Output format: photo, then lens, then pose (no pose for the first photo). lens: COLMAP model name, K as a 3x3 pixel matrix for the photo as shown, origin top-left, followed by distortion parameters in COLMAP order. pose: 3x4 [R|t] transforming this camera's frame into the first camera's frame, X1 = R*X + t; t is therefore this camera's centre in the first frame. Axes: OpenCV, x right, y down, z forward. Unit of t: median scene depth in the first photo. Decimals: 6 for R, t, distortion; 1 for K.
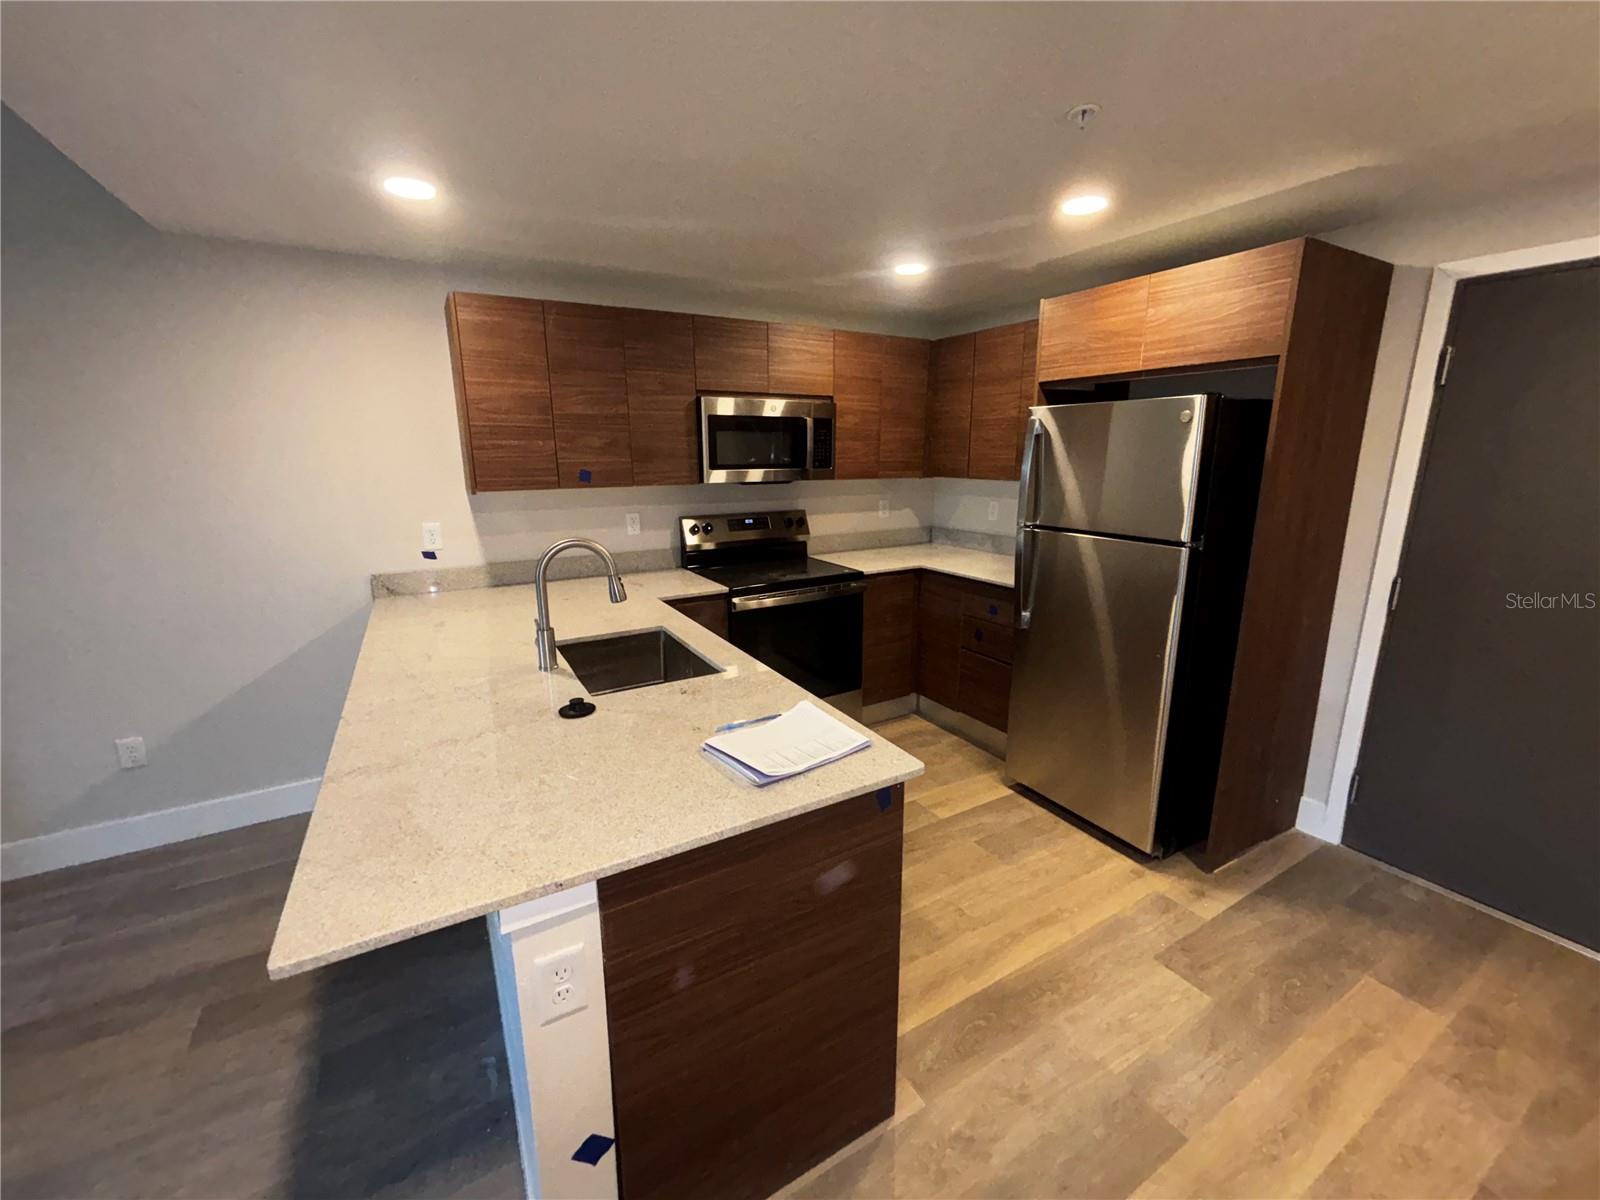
lens RADIAL K [[647.3, 0, 800.0], [0, 647.3, 600.0], [0, 0, 1]] dist [0.008396, 0.000040]
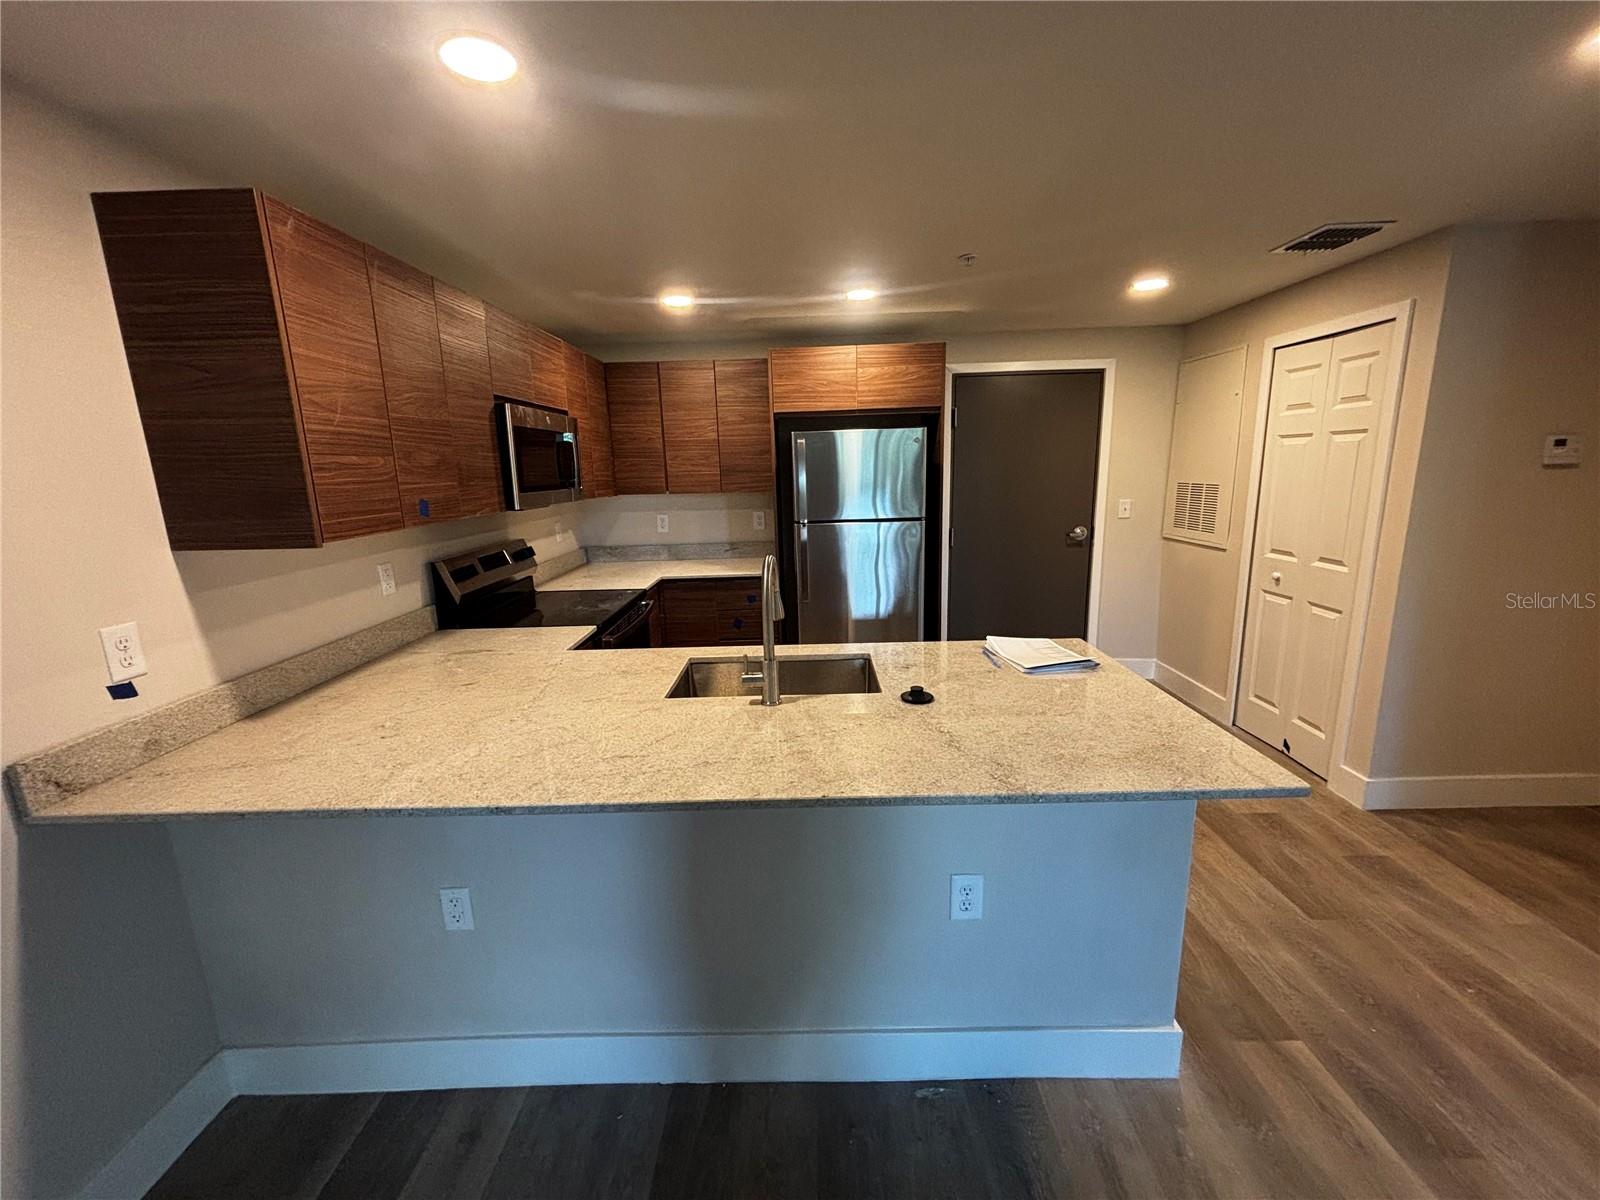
lens RADIAL K [[647.3, 0, 800.0], [0, 647.3, 600.0], [0, 0, 1]] dist [0.008396, 0.000040]
pose [[0.511182, -0.185293, 0.839261, -0.716903], [0.220847, 0.972015, 0.080087, -0.062977], [-0.830614, 0.144410, 0.537798, 0.308267]]
